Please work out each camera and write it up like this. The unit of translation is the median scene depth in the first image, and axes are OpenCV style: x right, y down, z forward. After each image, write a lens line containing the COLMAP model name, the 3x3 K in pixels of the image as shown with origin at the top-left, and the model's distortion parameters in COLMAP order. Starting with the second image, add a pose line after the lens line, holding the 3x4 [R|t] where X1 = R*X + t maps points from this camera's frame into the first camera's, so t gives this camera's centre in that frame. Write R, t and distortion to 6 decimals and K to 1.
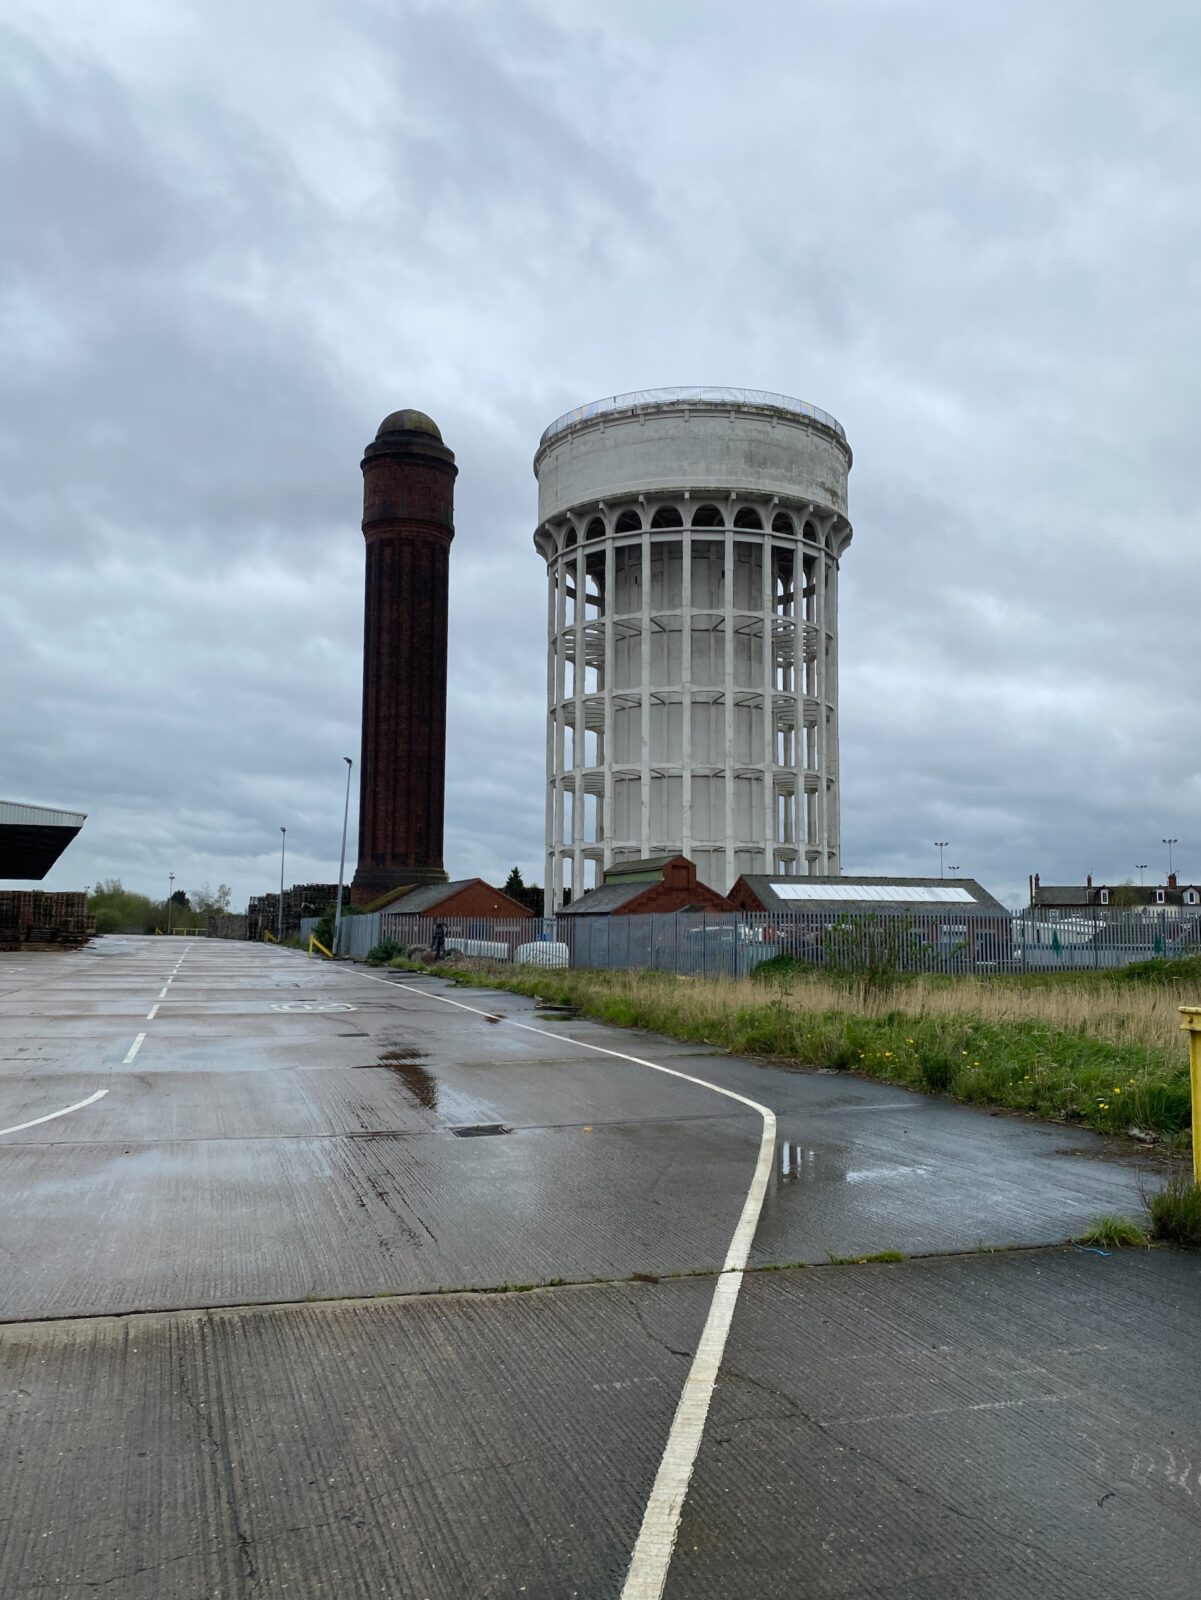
lens RADIAL K [[1289.9, 0, 607.2], [0, 1289.9, 786.3], [0, 0, 1]] dist [0.171694, -0.480237]
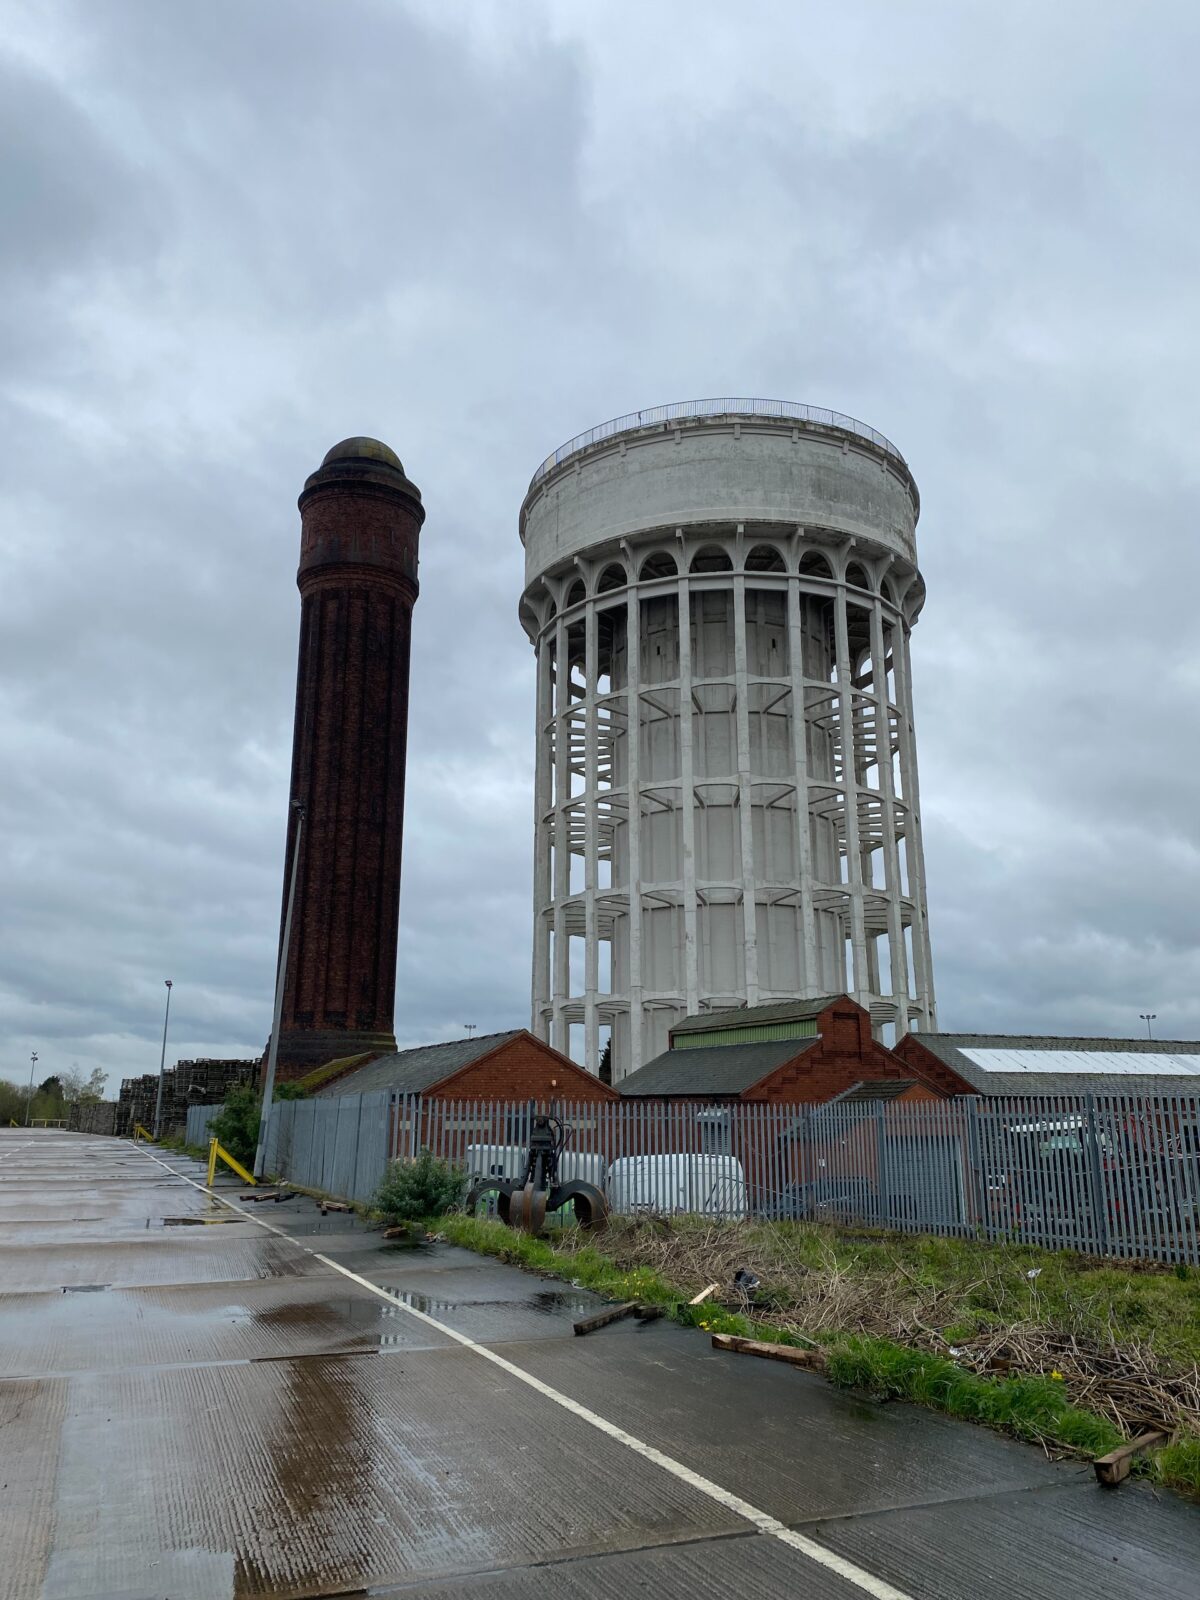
lens RADIAL K [[1204.6, 0, 589.5], [0, 1204.6, 796.3], [0, 0, 1]] dist [0.154955, -0.399810]
pose [[0.996589, 0.016160, 0.080927, -0.078833], [-0.004183, 0.989272, -0.146027, 0.032794], [-0.082419, 0.145191, 0.985965, 0.323830]]
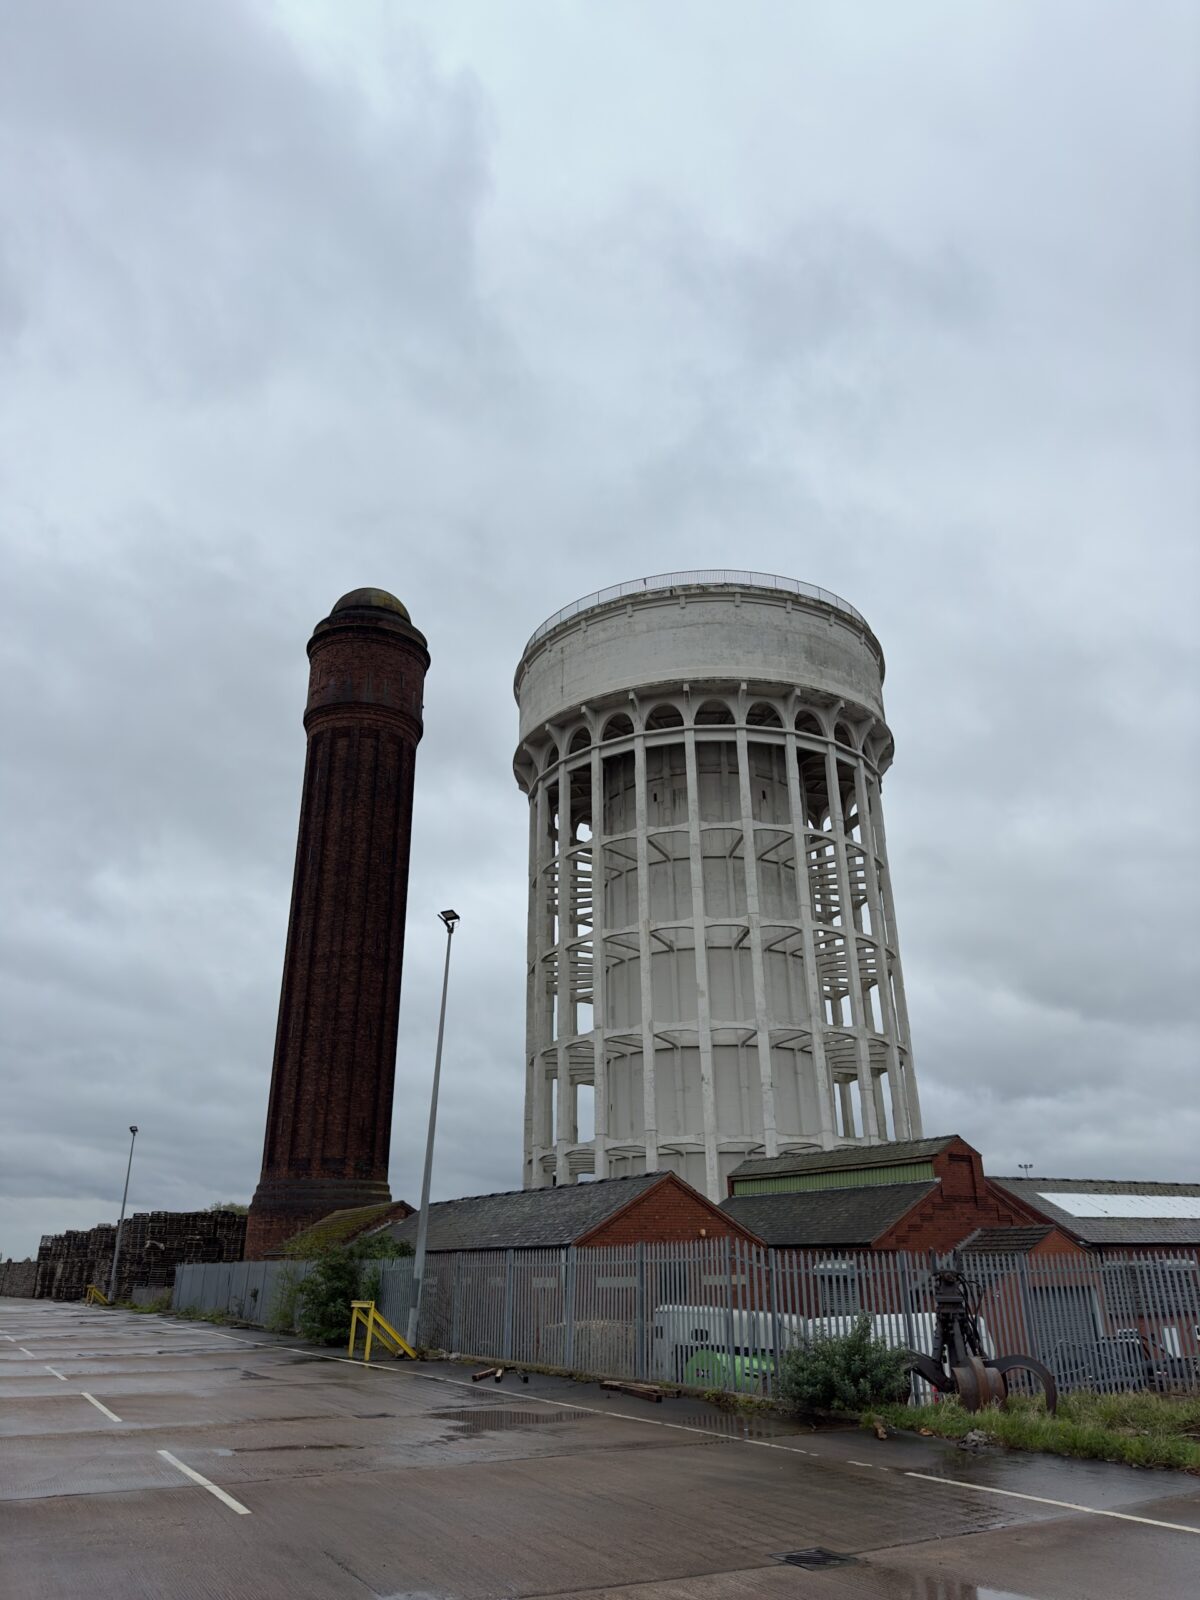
lens RADIAL K [[1104.1, 0, 600.2], [0, 1104.1, 797.8], [0, 0, 1]] dist [0.142992, -0.223251]
pose [[0.979266, 0.061890, 0.192895, -0.151103], [-0.004794, 0.959002, -0.283358, 0.037815], [-0.202524, 0.276558, 0.939415, 0.378016]]
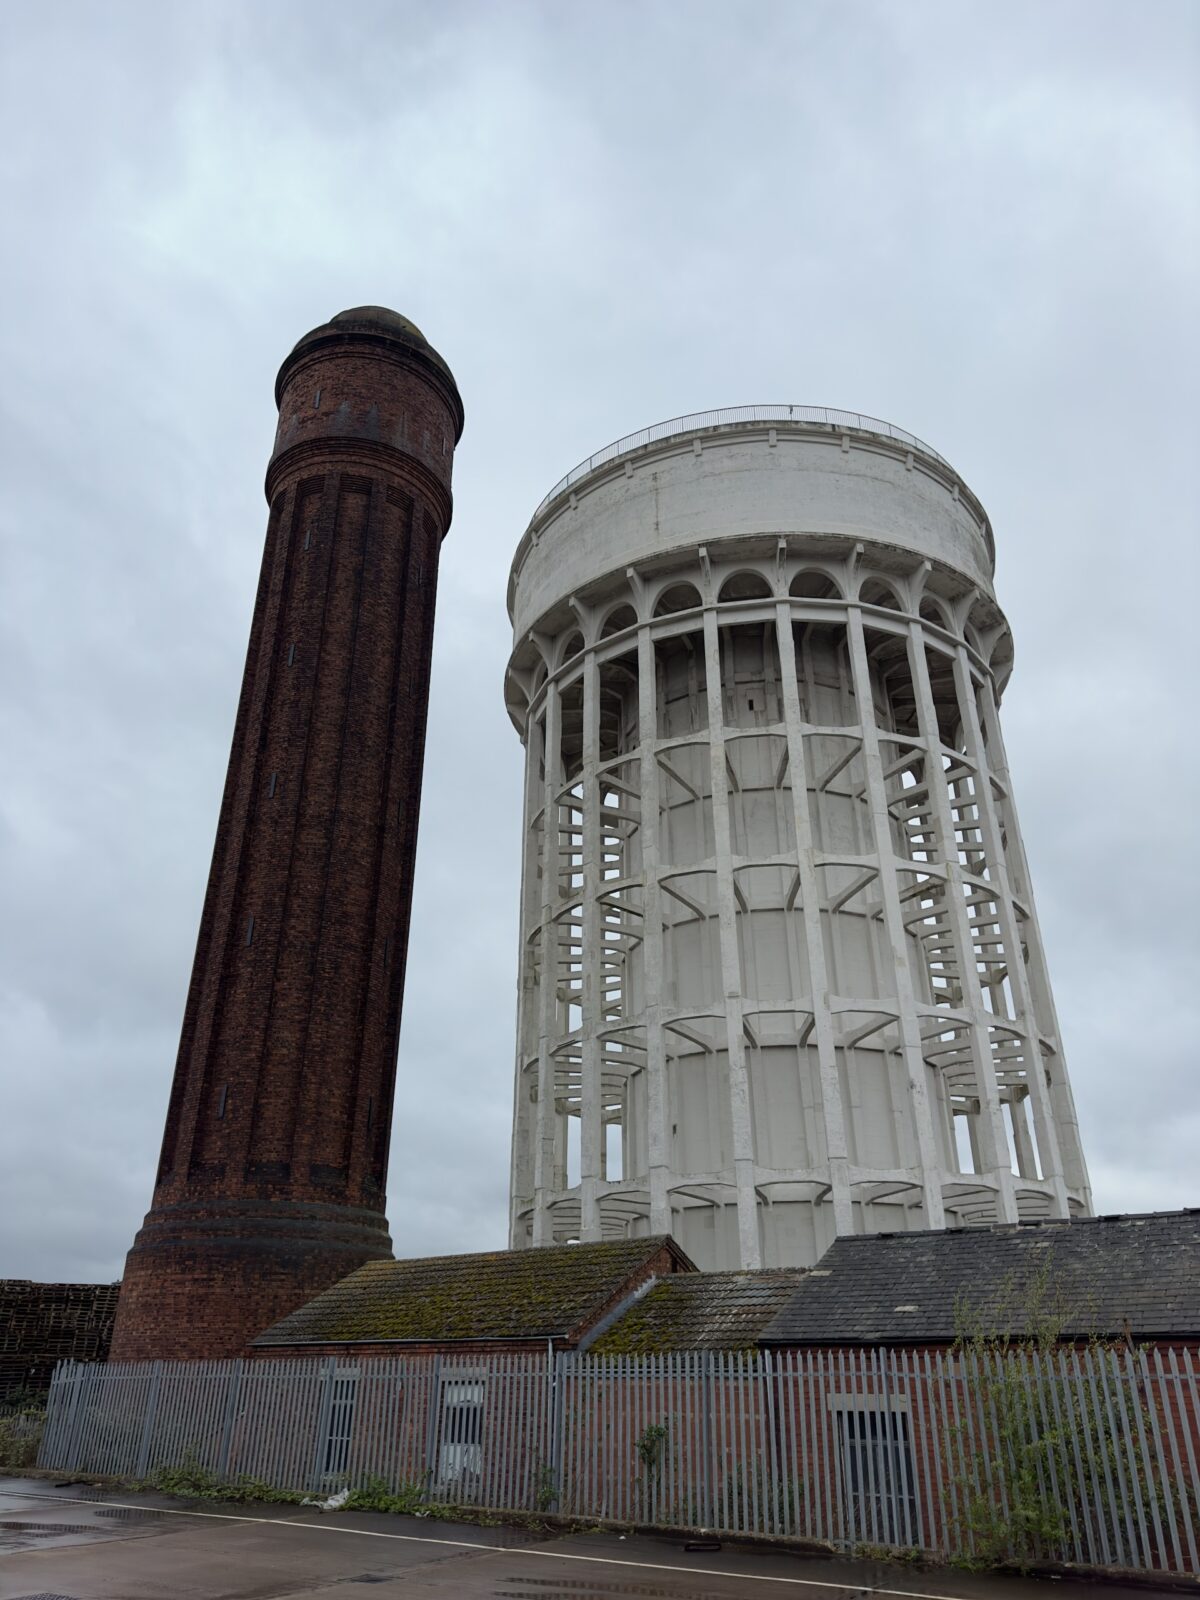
lens RADIAL K [[1105.1, 0, 605.8], [0, 1105.1, 801.4], [0, 0, 1]] dist [0.169201, -0.314098]
pose [[0.826983, 0.244456, 0.506301, -0.287134], [-0.050471, 0.929170, -0.366191, 0.070303], [-0.559957, 0.277280, 0.780746, 0.691223]]
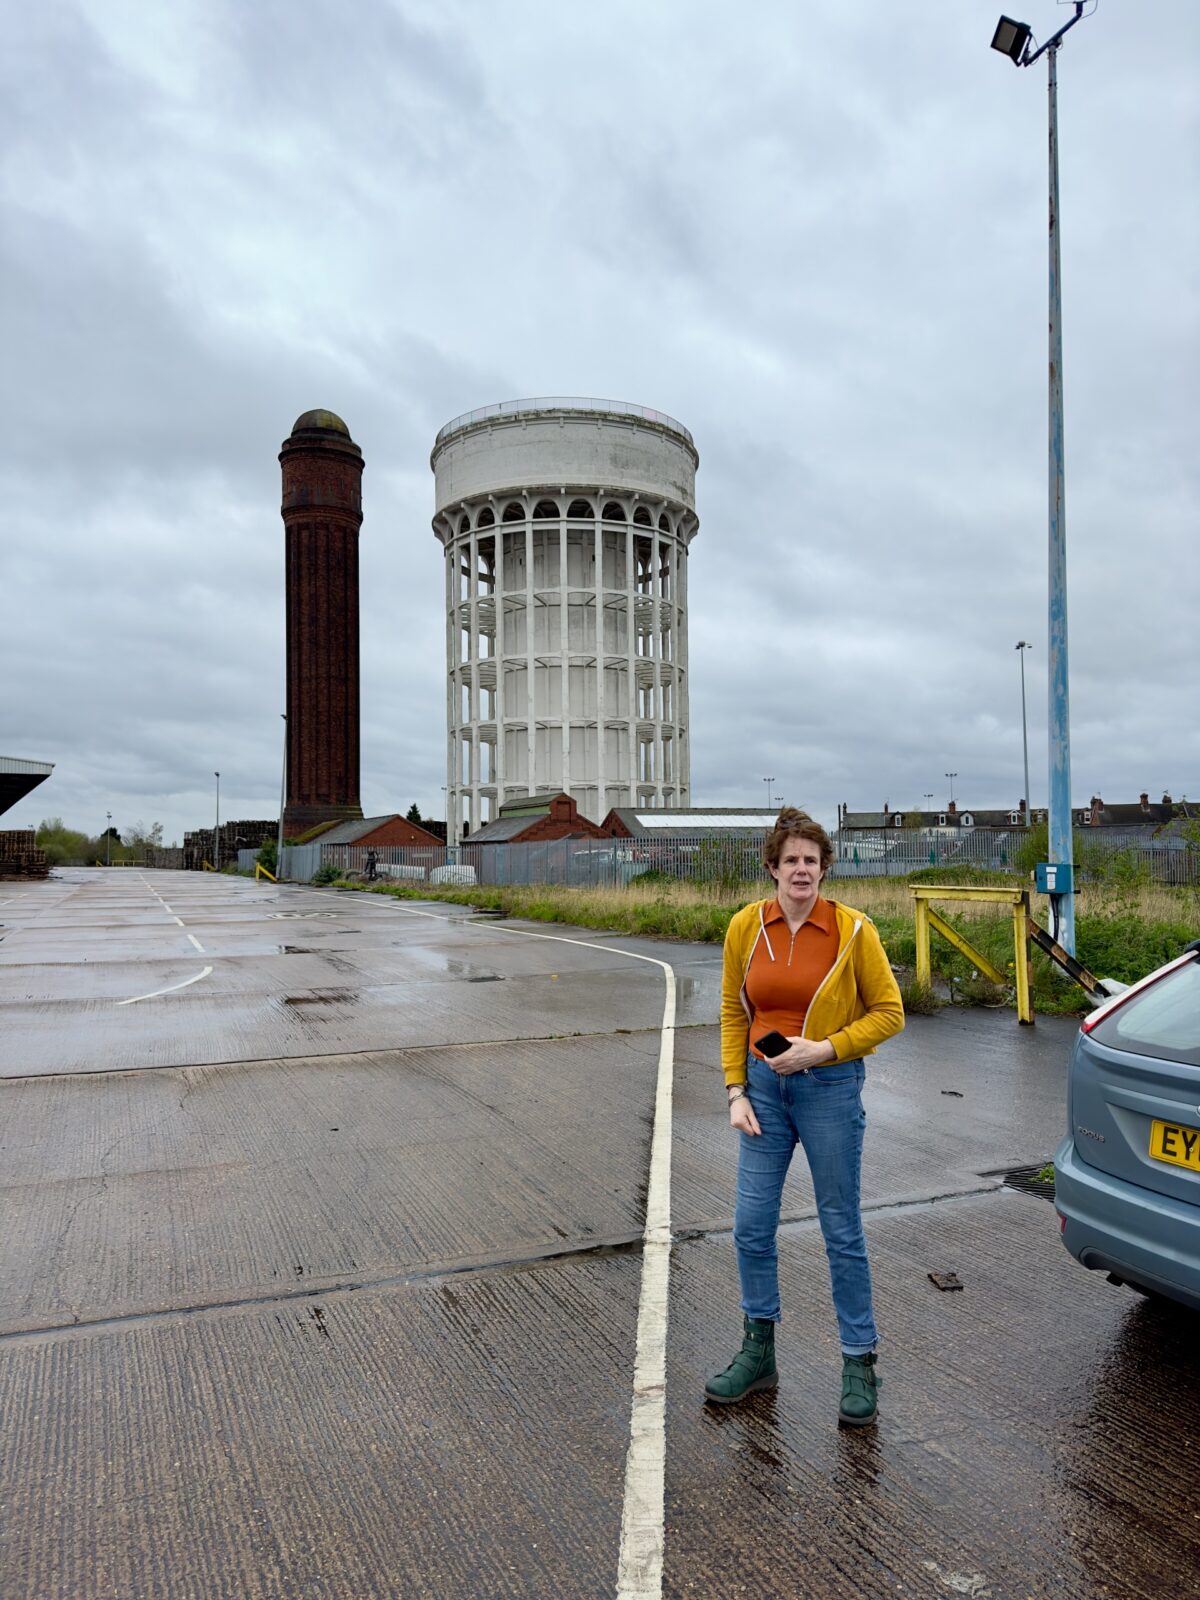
lens RADIAL K [[1104.1, 0, 600.2], [0, 1104.1, 797.8], [0, 0, 1]] dist [0.142992, -0.223251]
pose [[0.994950, -0.012894, 0.099536, -0.009692], [0.007003, 0.998215, 0.059309, -0.003164], [-0.100123, -0.058313, 0.993265, -0.034125]]
